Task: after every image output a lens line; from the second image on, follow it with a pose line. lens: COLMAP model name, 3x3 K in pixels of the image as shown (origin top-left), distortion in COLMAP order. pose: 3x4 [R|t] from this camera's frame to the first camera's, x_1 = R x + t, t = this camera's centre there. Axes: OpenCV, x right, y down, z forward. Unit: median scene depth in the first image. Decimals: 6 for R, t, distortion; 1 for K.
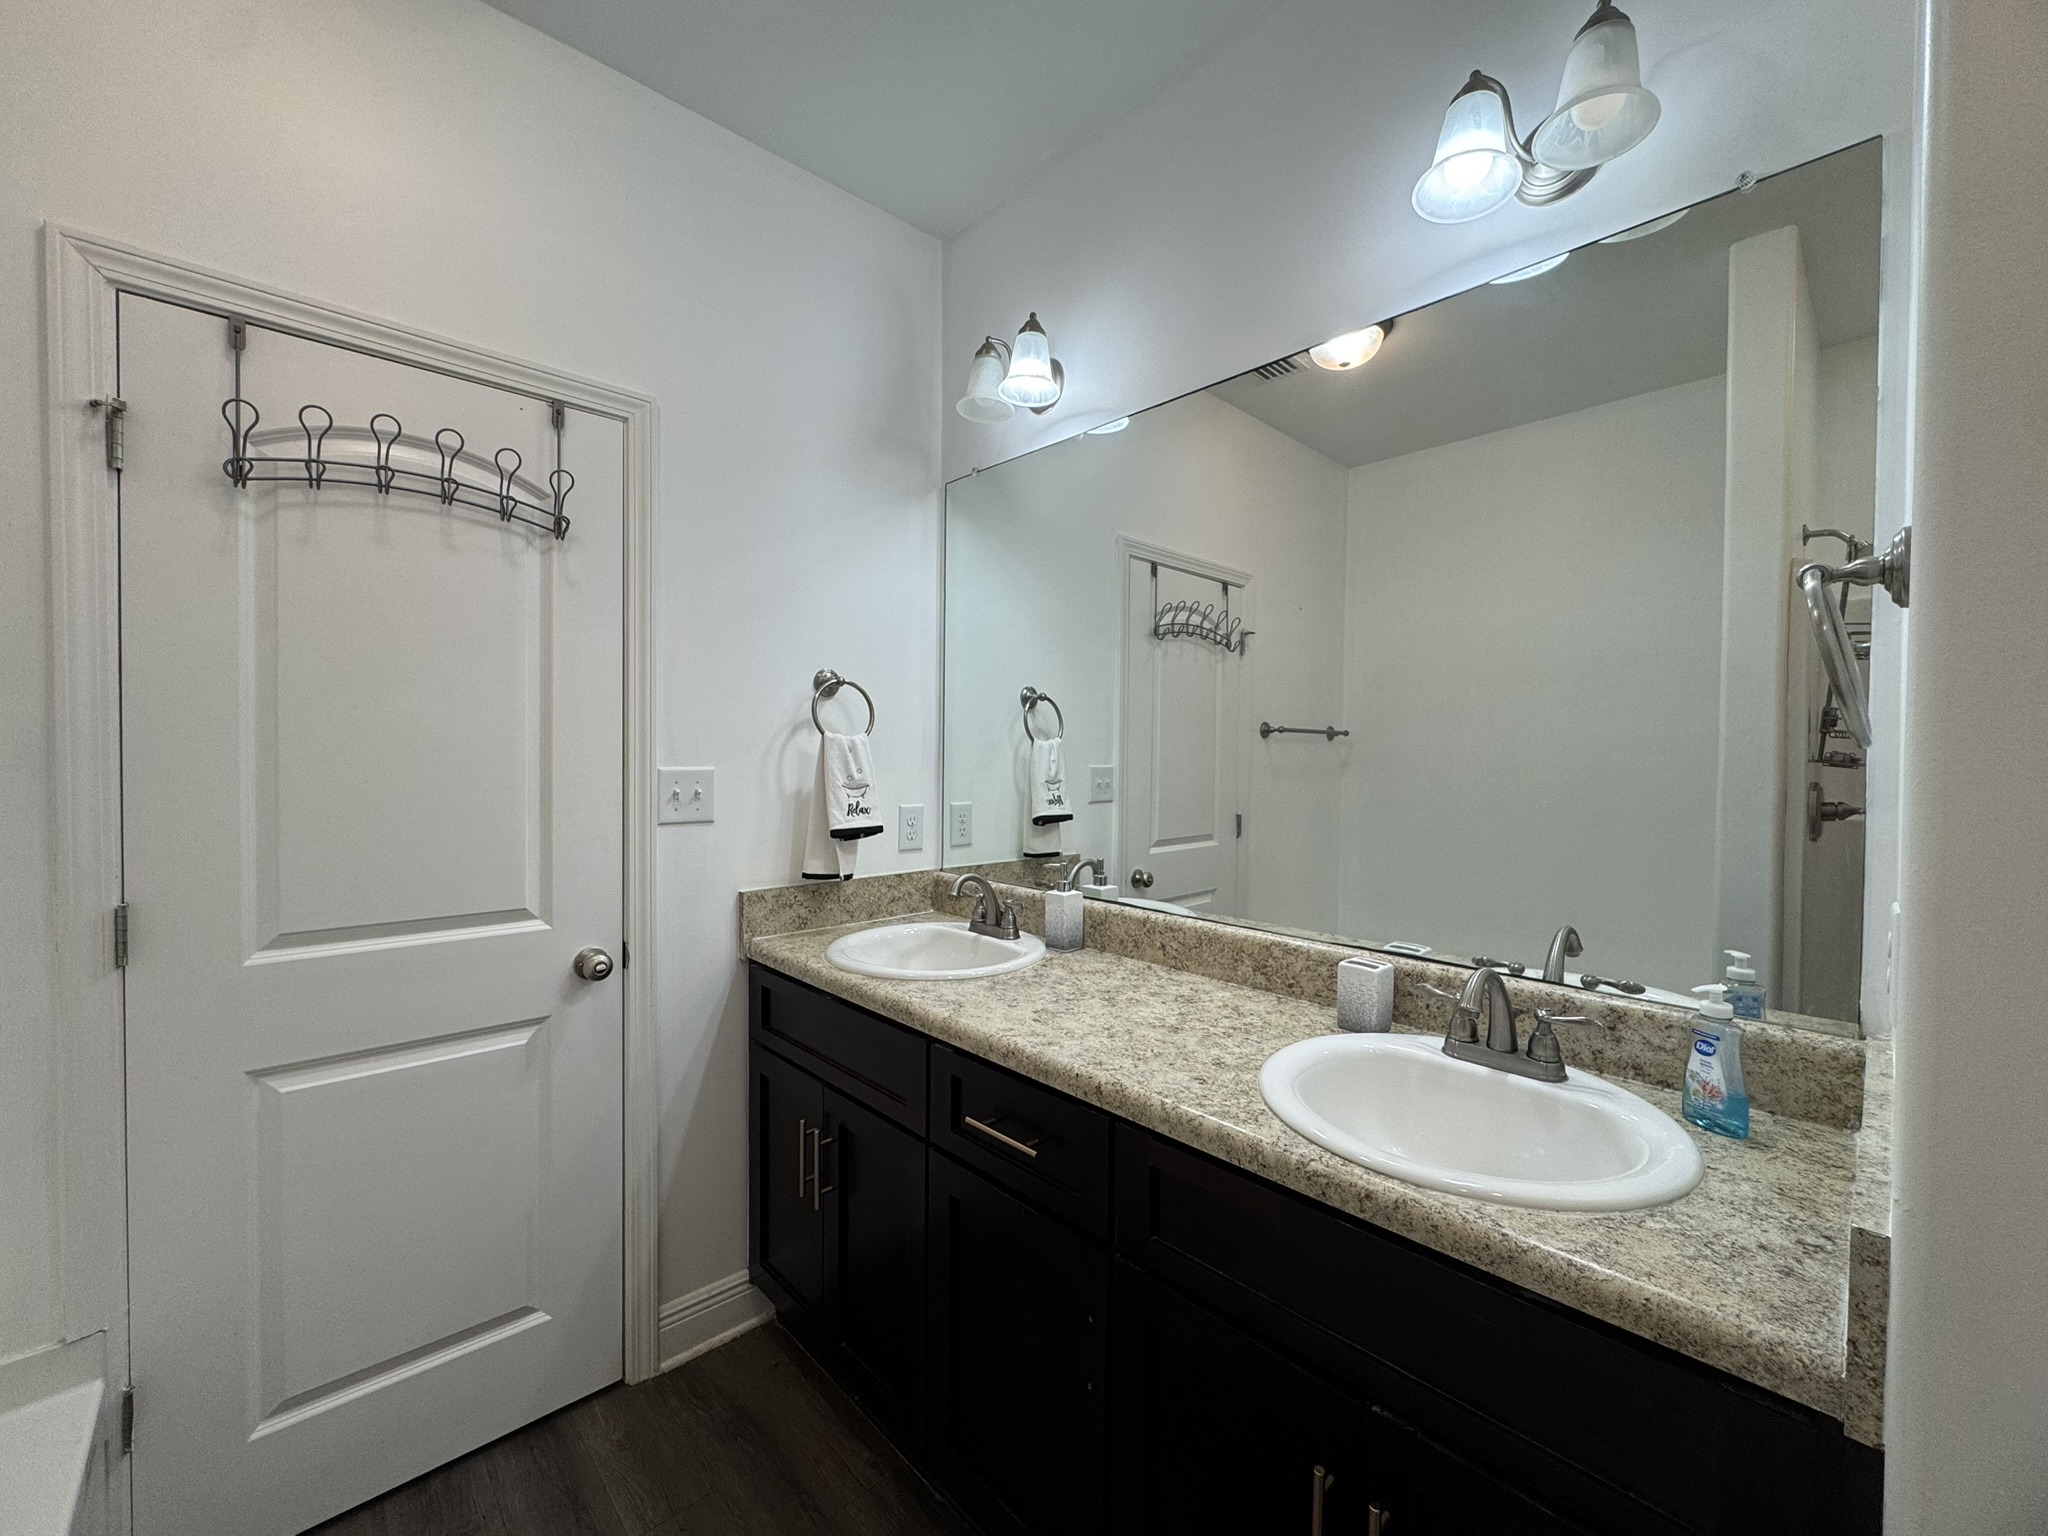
lens RADIAL K [[817.6, 0, 1024.0], [0, 817.6, 768.0], [0, 0, 1]] dist [-0.001115, -0.000093]
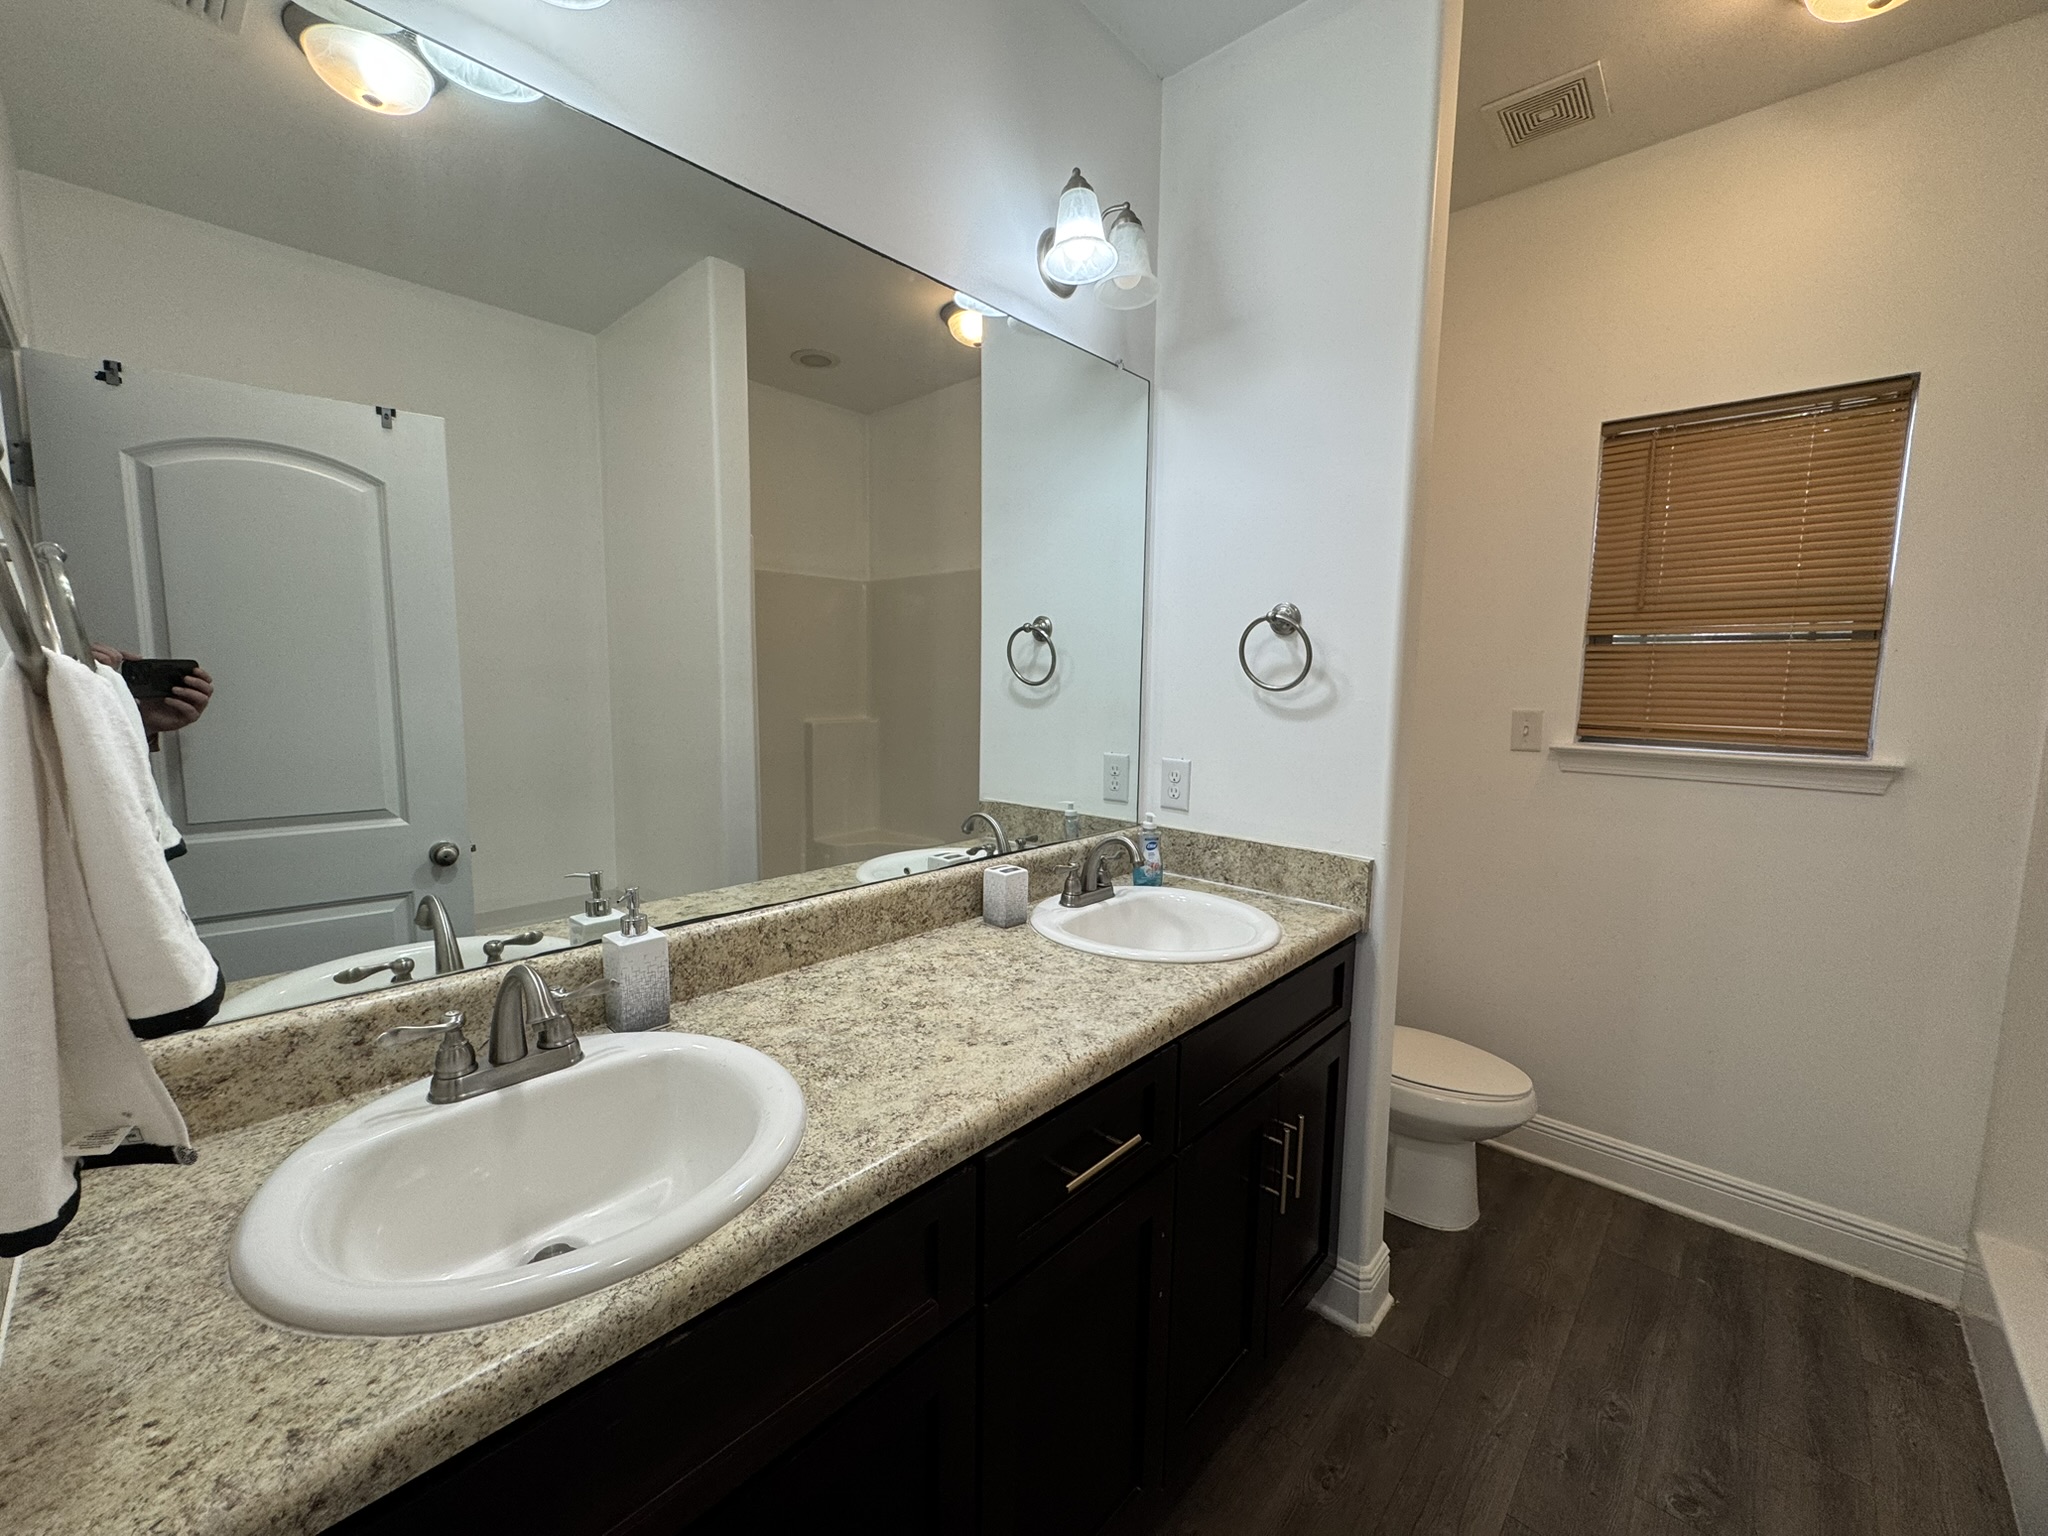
lens RADIAL K [[817.6, 0, 1024.0], [0, 817.6, 768.0], [0, 0, 1]] dist [-0.001115, -0.000093]
pose [[-0.068402, -0.121125, 0.990278, -0.716269], [0.004173, 0.992559, 0.121692, -0.052191], [-0.997649, 0.012456, -0.067387, 0.997881]]
